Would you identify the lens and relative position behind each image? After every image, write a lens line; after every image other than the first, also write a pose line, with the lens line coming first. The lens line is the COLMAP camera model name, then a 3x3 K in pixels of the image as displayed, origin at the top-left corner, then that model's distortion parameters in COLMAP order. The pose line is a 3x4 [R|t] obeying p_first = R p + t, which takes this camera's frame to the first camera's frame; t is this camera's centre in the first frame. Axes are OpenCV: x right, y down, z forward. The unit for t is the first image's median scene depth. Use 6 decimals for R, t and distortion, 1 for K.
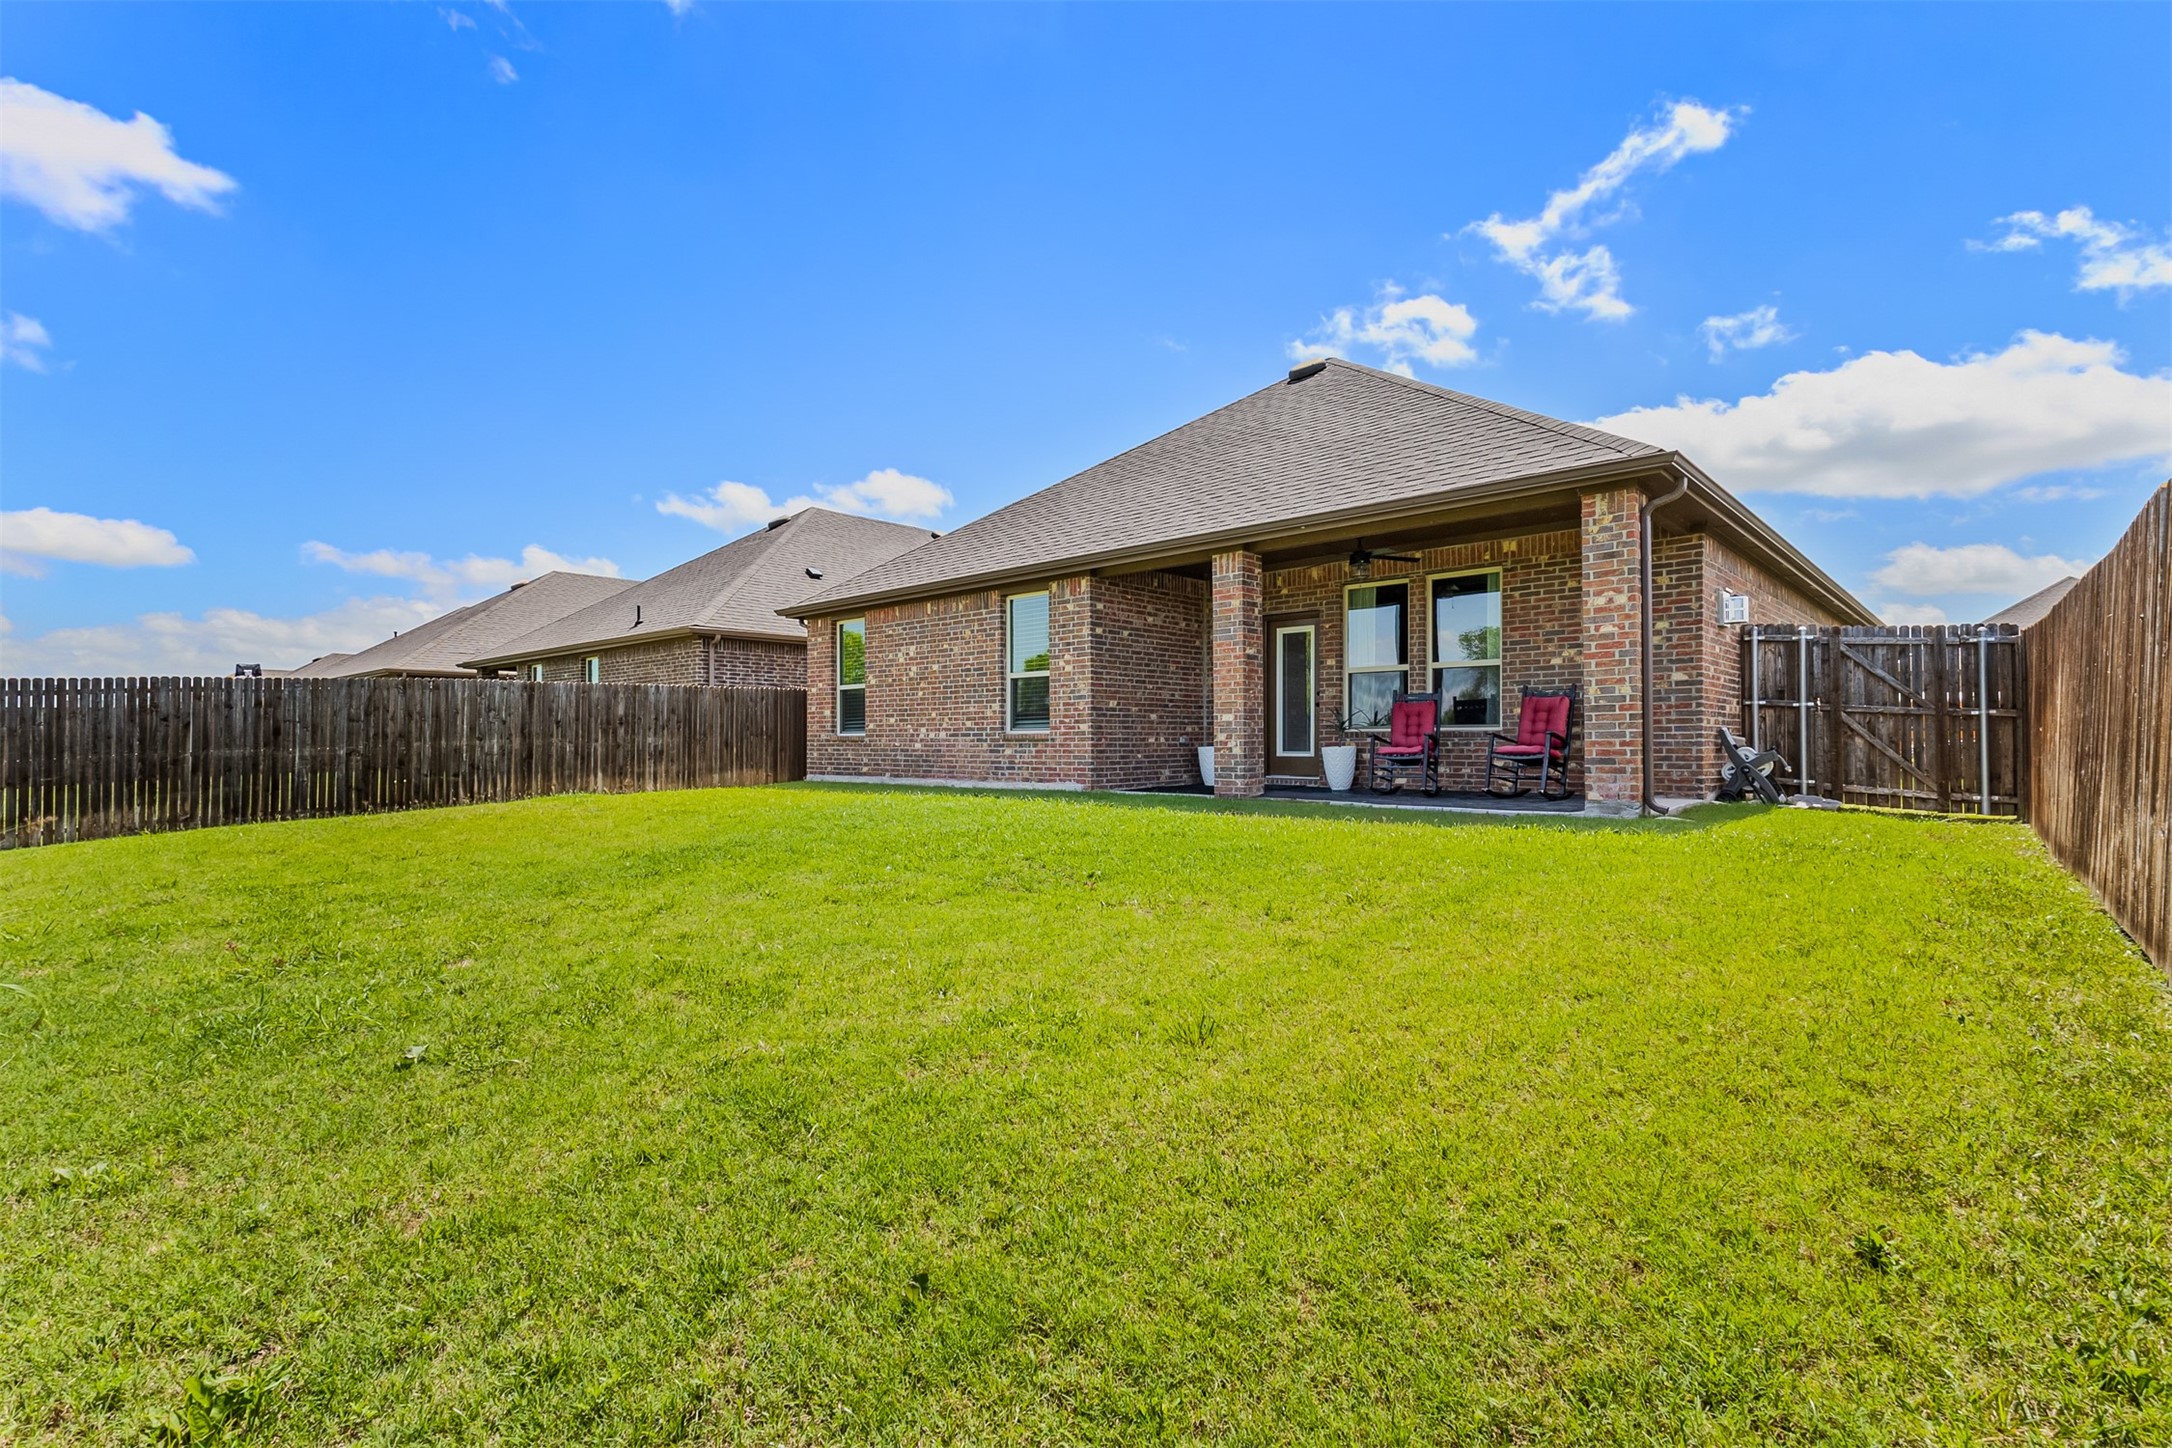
lens RADIAL K [[1010.1, 0, 1089.2], [0, 1010.1, 729.5], [0, 0, 1]] dist [0.025650, -0.006636]
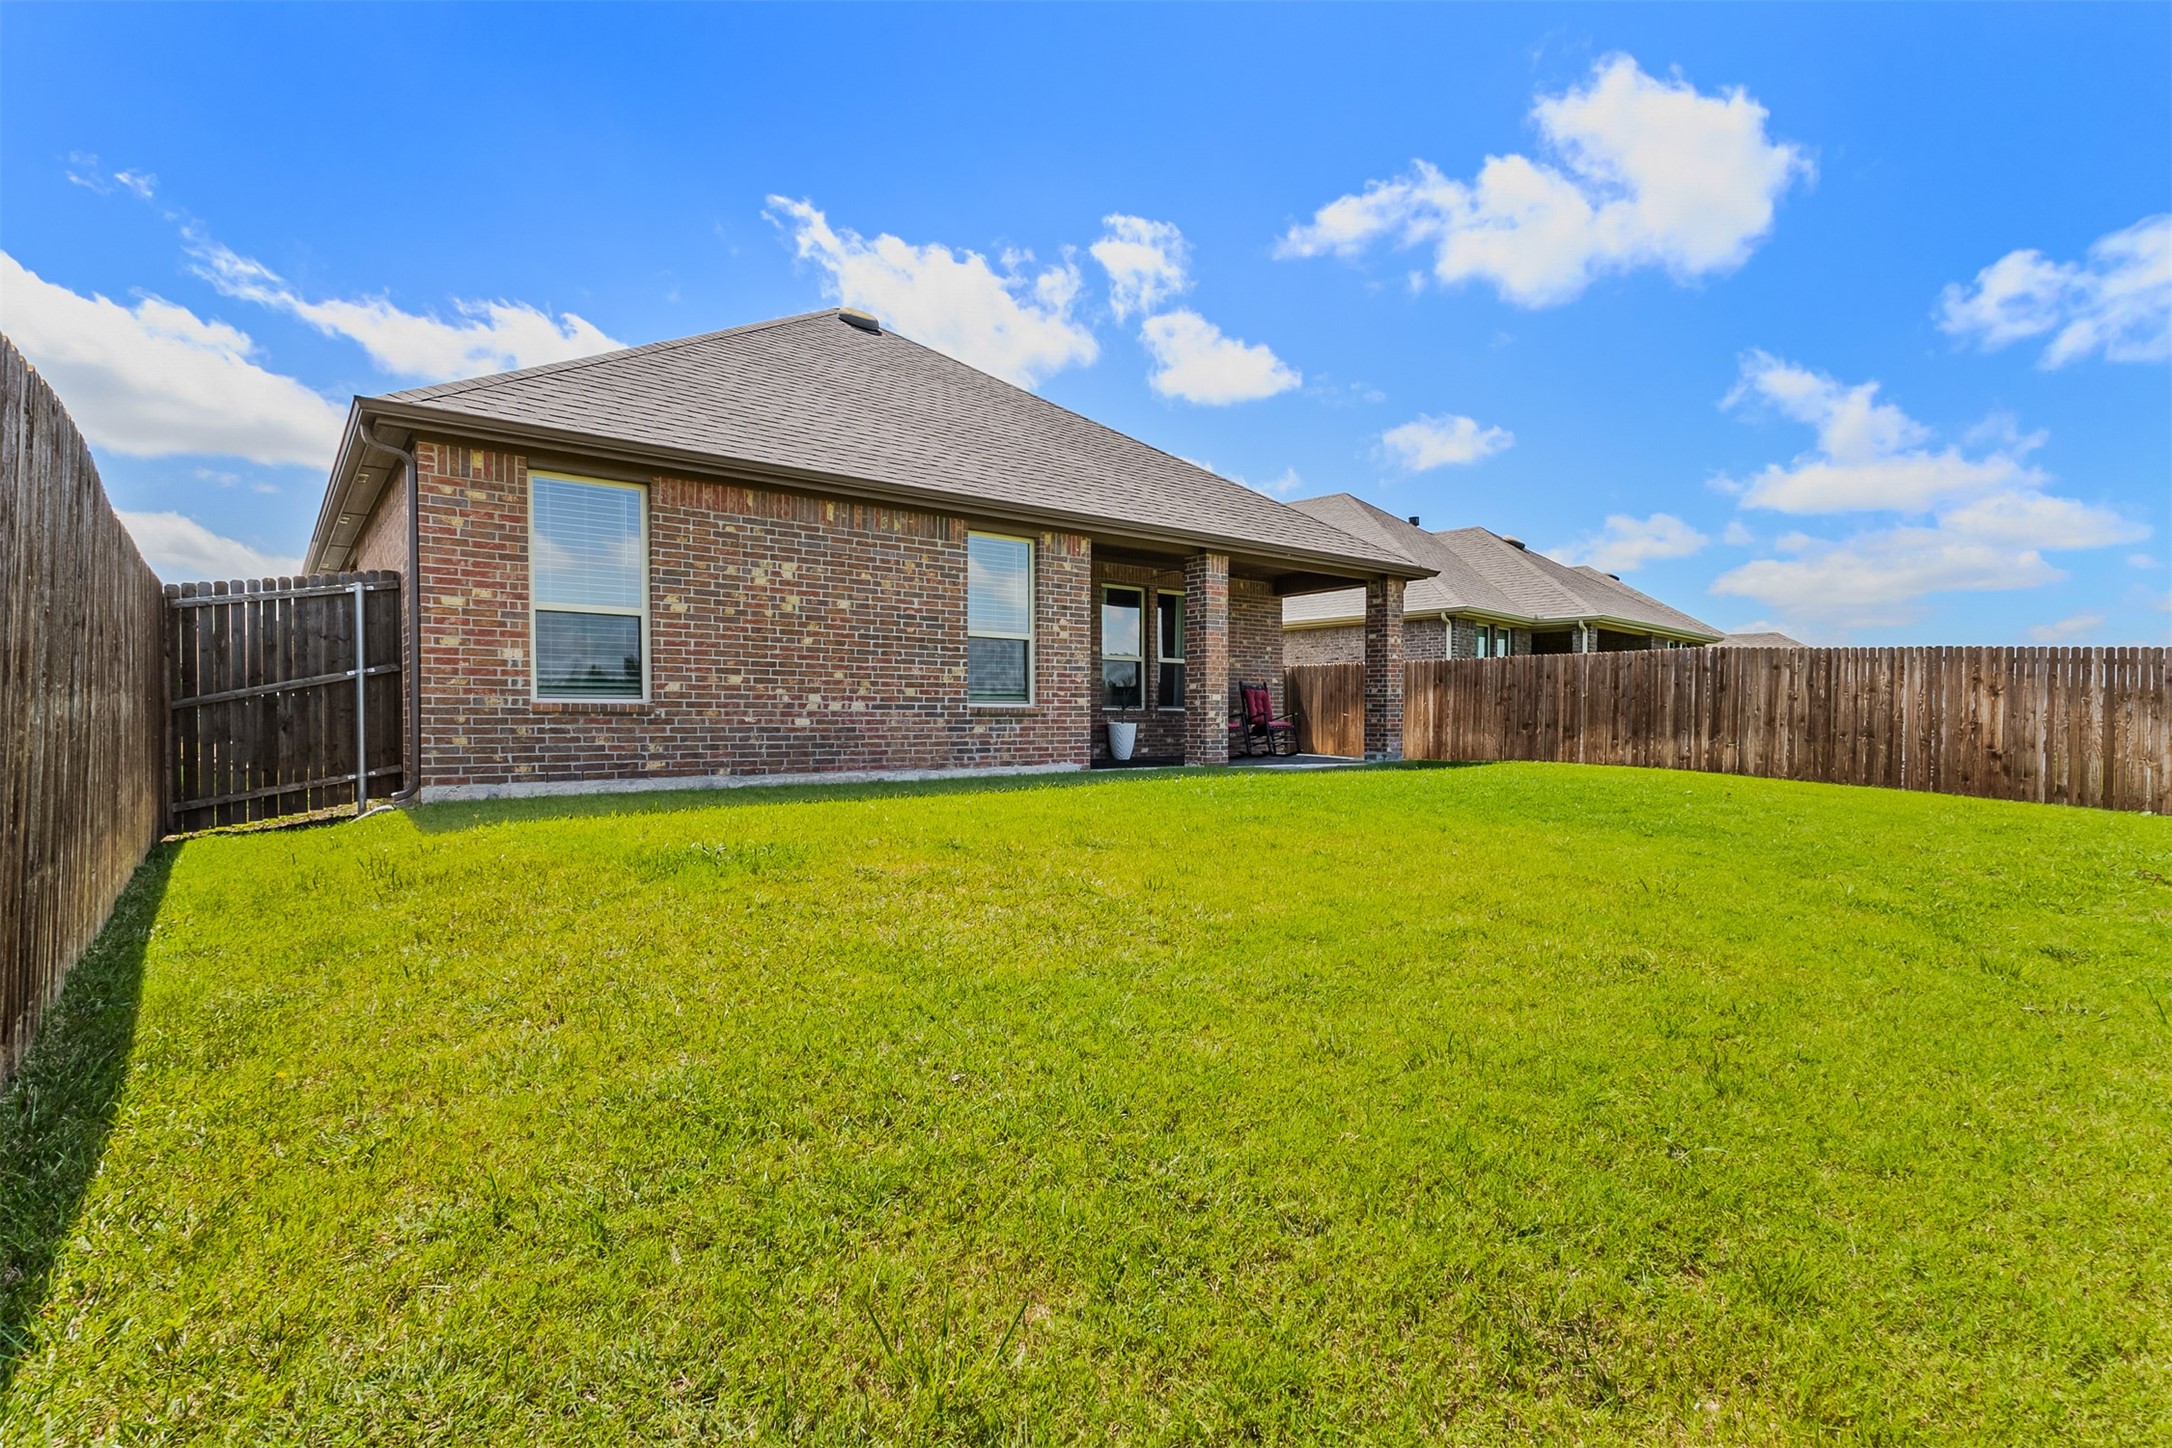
lens RADIAL K [[1010.1, 0, 1093.0], [0, 1010.1, 727.4], [0, 0, 1]] dist [0.025650, -0.006636]
pose [[0.150724, -0.004990, 0.988563, -0.821302], [-0.014343, 0.999871, 0.007234, 0.012827], [-0.988472, -0.015270, 0.150633, 0.768989]]
